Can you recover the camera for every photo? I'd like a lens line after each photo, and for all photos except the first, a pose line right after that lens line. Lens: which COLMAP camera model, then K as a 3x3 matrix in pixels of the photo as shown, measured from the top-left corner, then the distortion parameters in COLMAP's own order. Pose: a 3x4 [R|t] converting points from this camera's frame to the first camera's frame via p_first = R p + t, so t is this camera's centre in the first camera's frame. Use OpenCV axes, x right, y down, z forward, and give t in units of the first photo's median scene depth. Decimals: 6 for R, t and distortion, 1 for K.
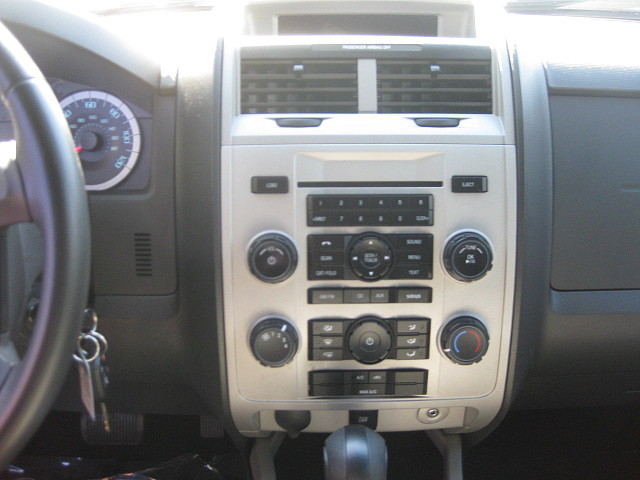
lens RADIAL K [[686.4, 0, 319.9], [0, 686.4, 237.5], [0, 0, 1]] dist [-0.175923, 0.000000]
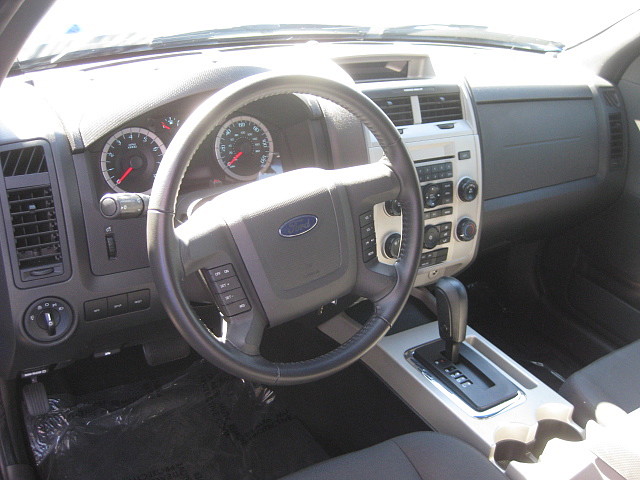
lens RADIAL K [[686.4, 0, 320.2], [0, 686.4, 241.4], [0, 0, 1]] dist [-0.175923, 0.000000]
pose [[0.846230, -0.167069, 0.505948, -1.221645], [0.114275, 0.984381, 0.133922, -0.143914], [-0.520420, -0.055512, 0.852104, -0.549331]]
